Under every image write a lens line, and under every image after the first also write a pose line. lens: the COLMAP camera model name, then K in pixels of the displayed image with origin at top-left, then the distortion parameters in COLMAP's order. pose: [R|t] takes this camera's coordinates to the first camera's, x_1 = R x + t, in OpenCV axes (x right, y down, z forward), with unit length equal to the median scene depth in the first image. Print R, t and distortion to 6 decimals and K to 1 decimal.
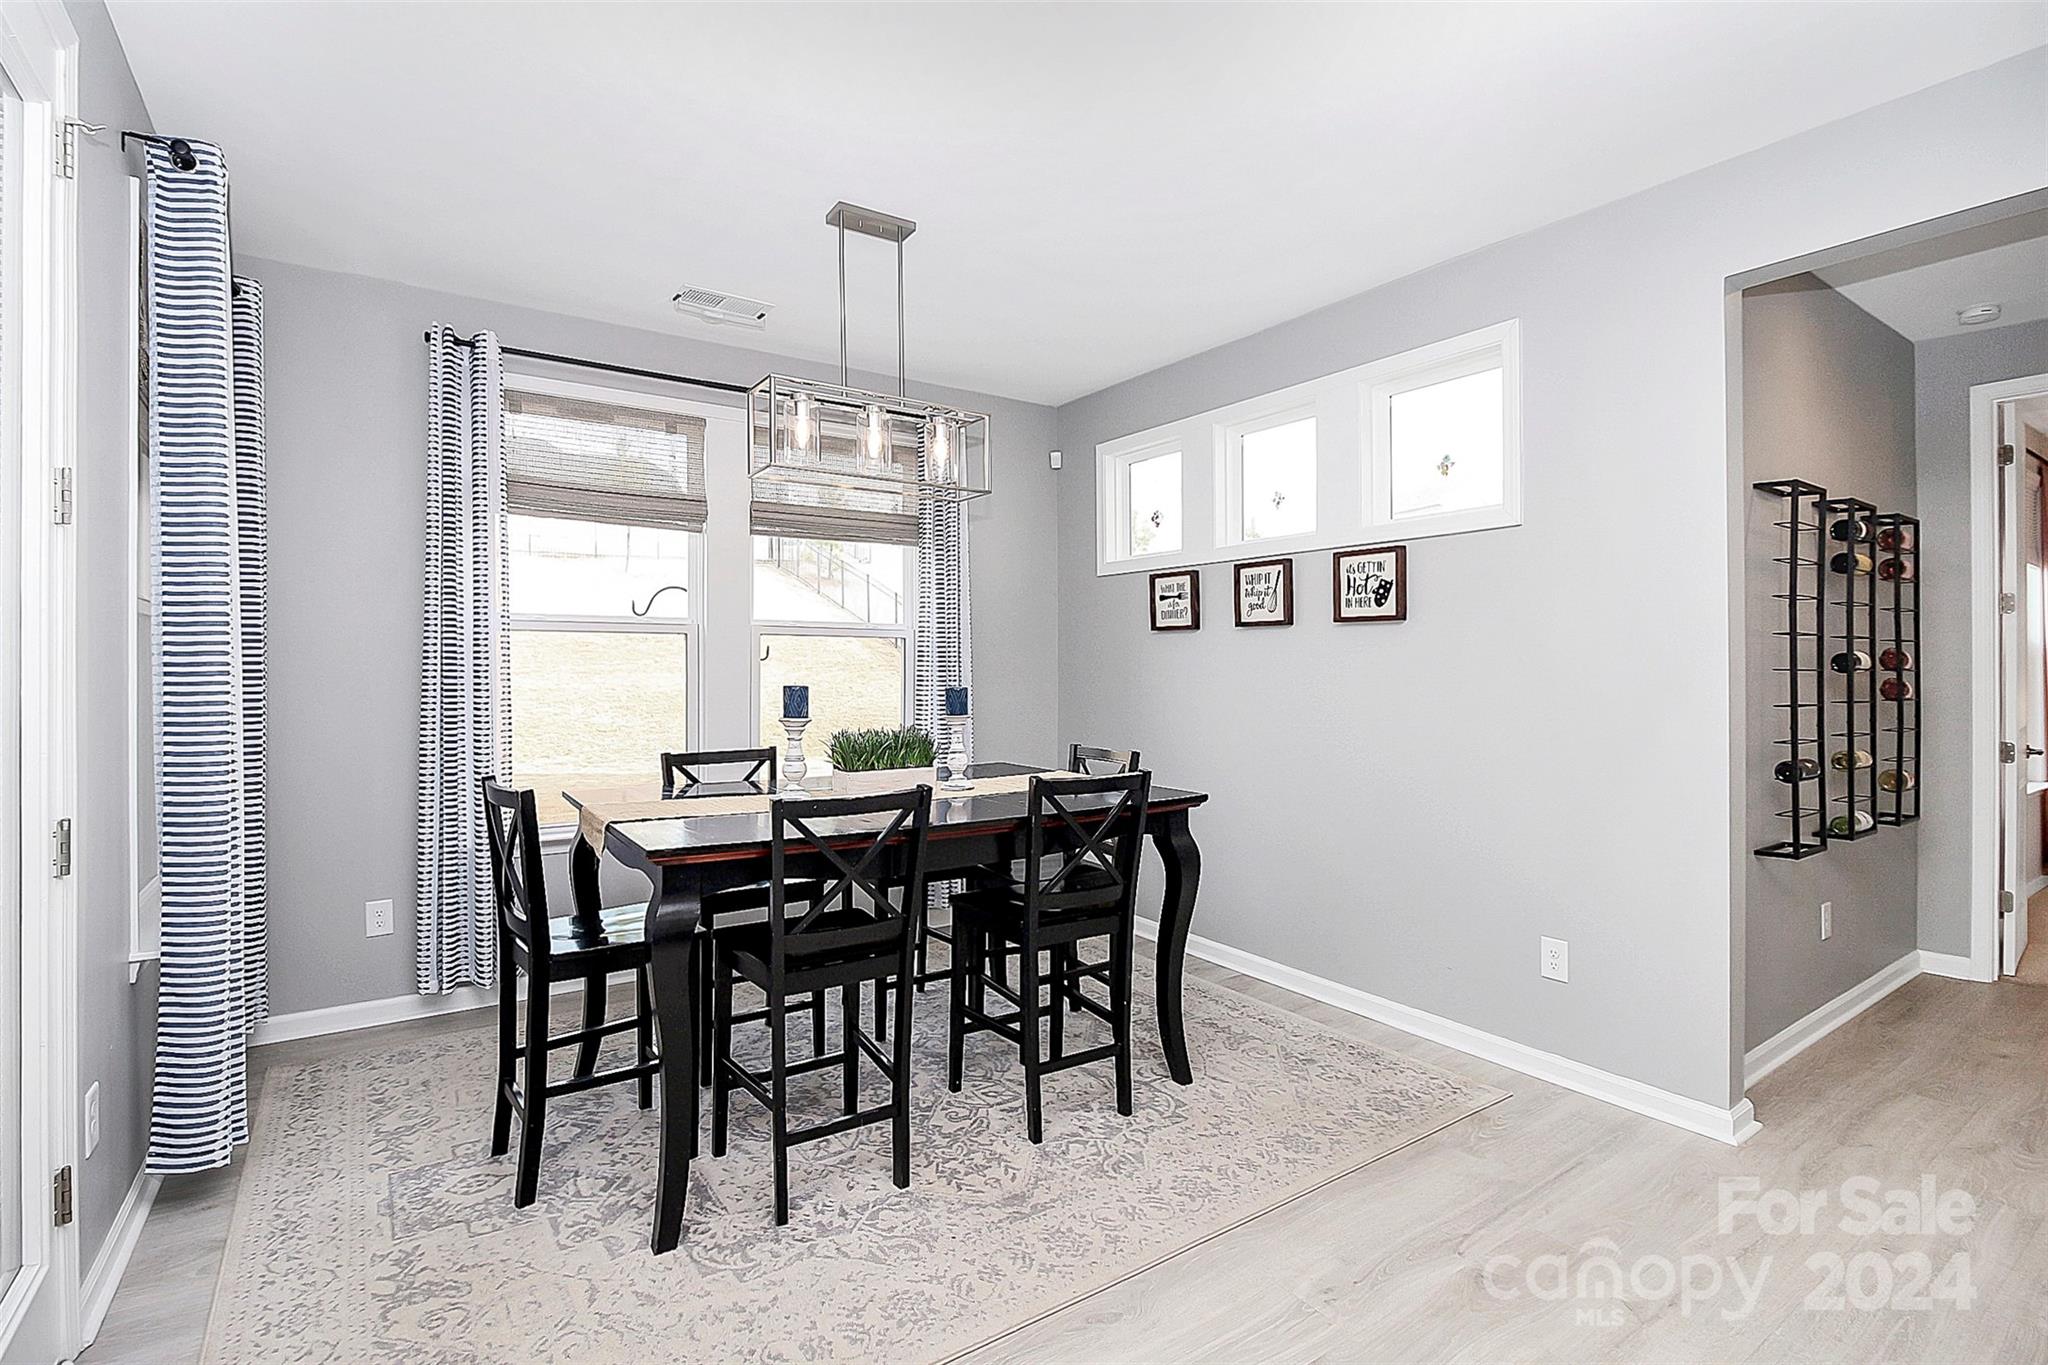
lens RADIAL K [[959.8, 0, 1026.9], [0, 959.8, 671.3], [0, 0, 1]] dist [-0.014836, -0.004774]
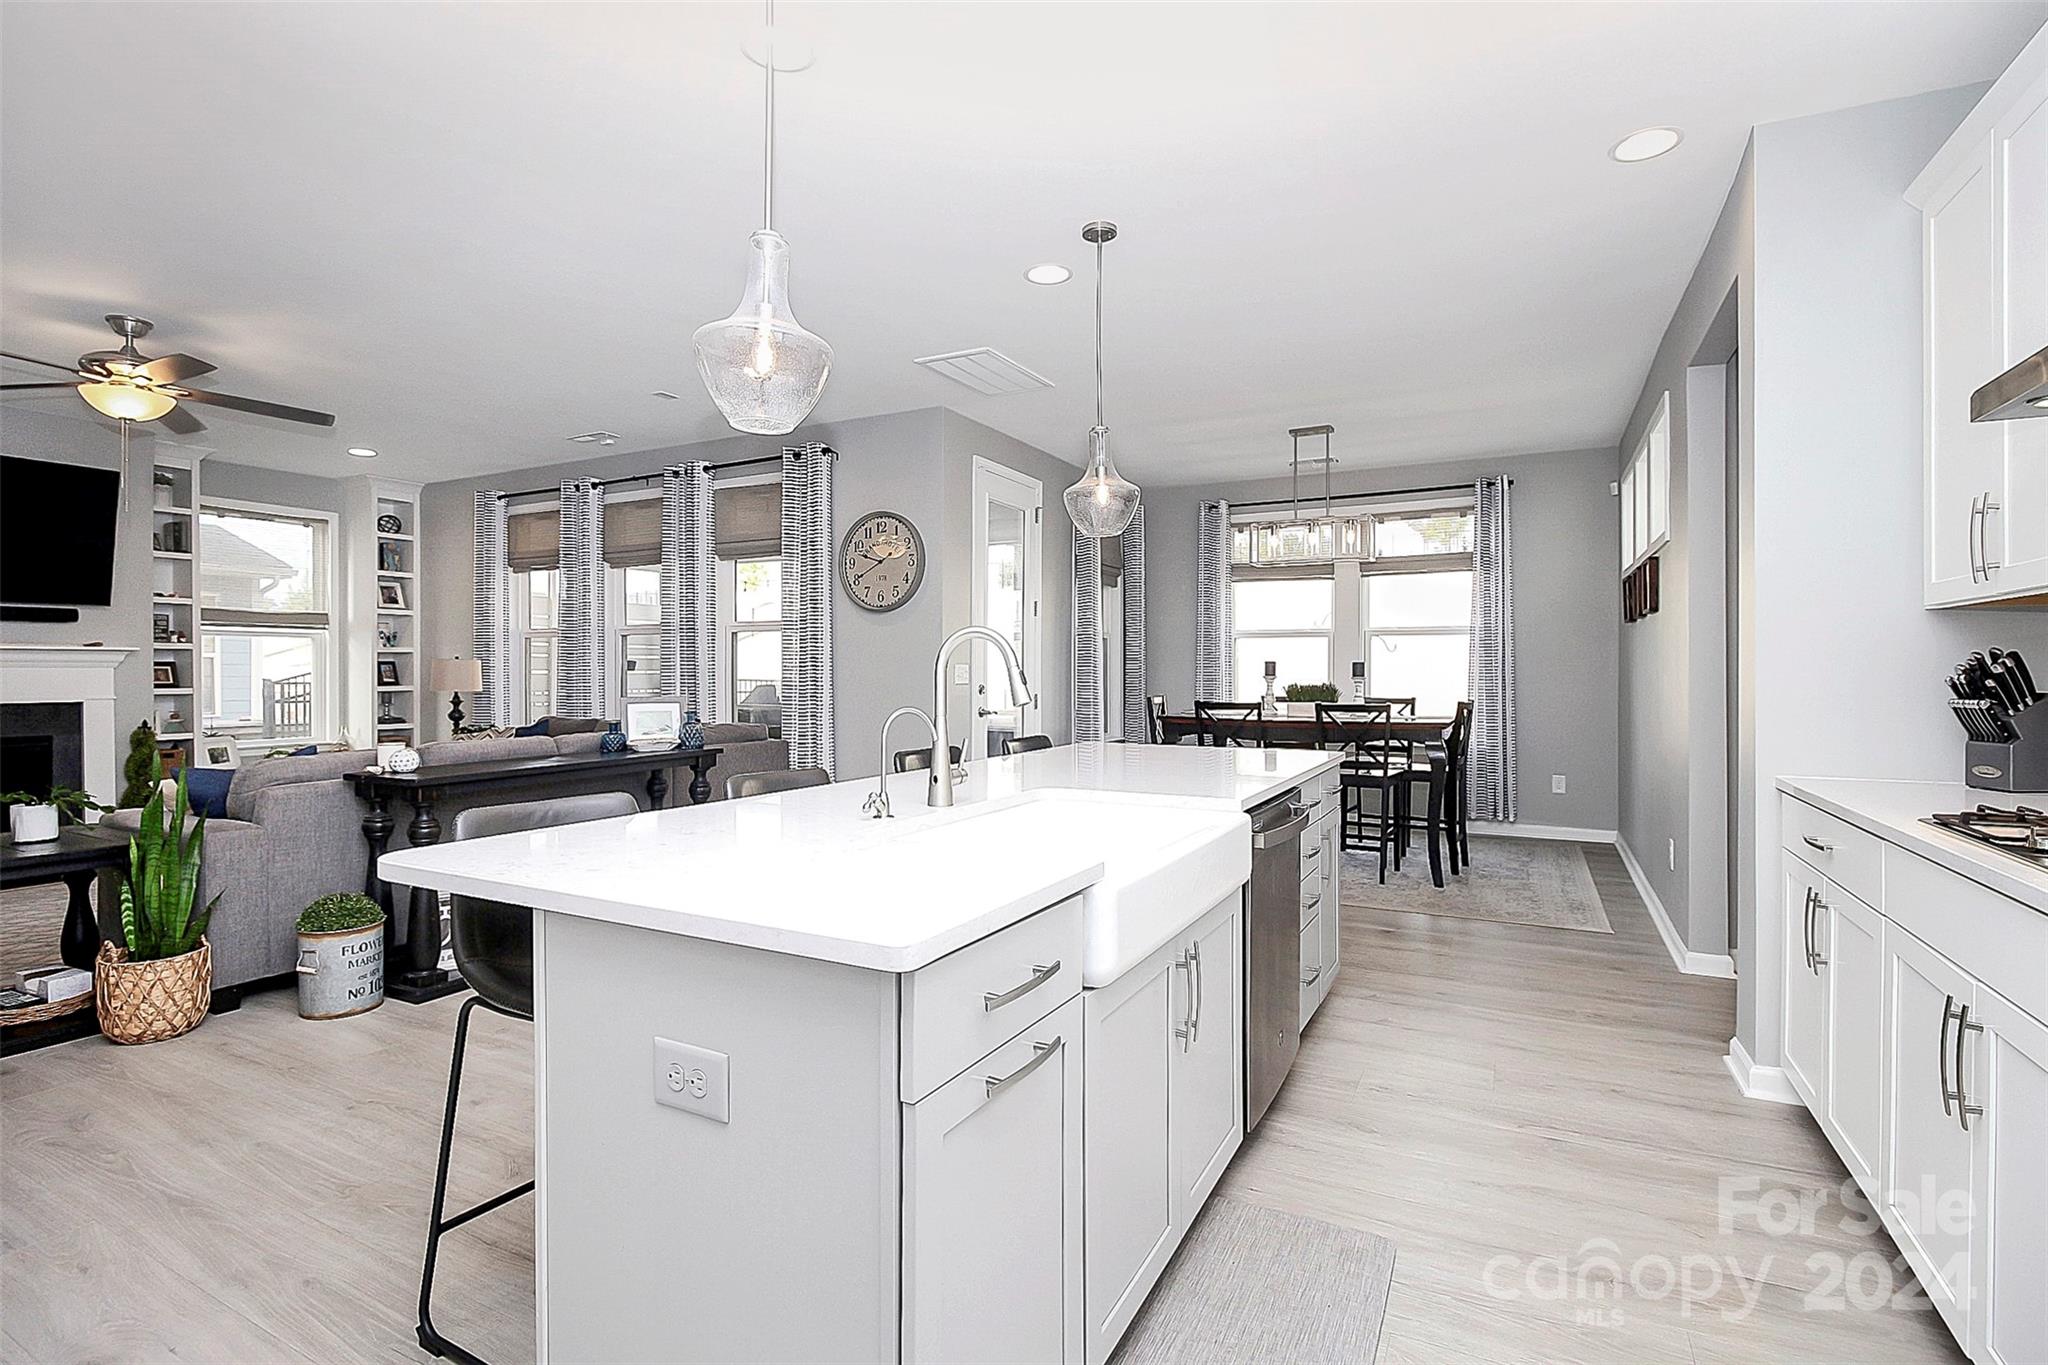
lens RADIAL K [[959.8, 0, 1030.4], [0, 959.8, 679.9], [0, 0, 1]] dist [-0.014836, -0.004774]
pose [[0.476431, 0.010438, -0.879150, 1.083584], [-0.002653, 0.999942, 0.010434, 0.028179], [0.879208, -0.002638, 0.476431, -0.391716]]
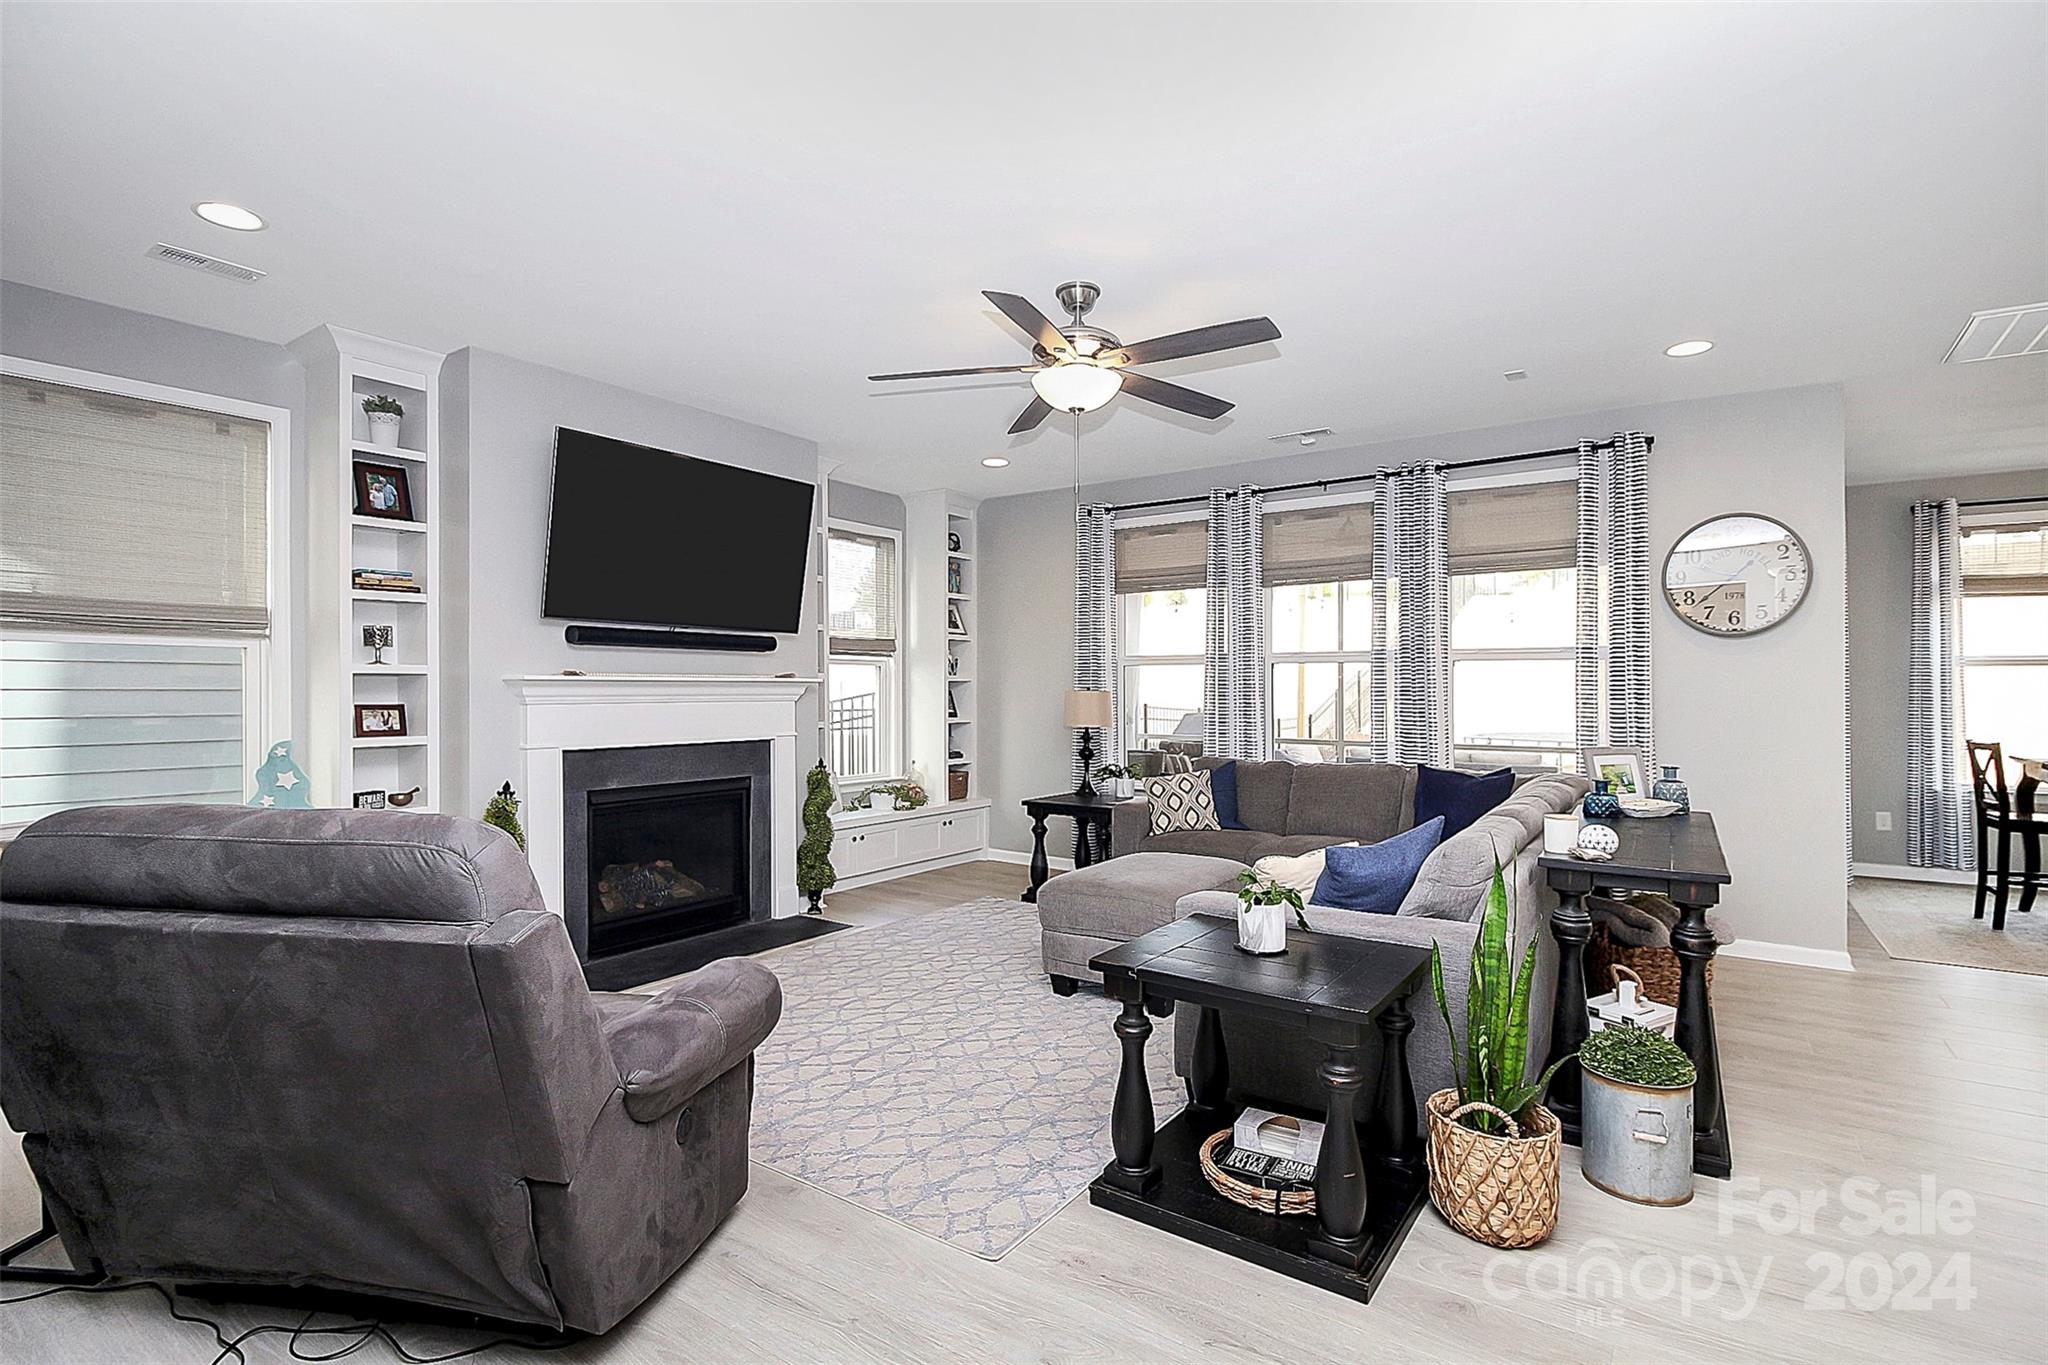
lens RADIAL K [[959.8, 0, 1036.7], [0, 959.8, 684.2], [0, 0, 1]] dist [-0.014836, -0.004774]
pose [[0.356817, -0.002986, -0.934170, 0.451147], [-0.003304, 0.999985, -0.004458, 0.007259], [0.934169, 0.004677, 0.356801, -1.174100]]
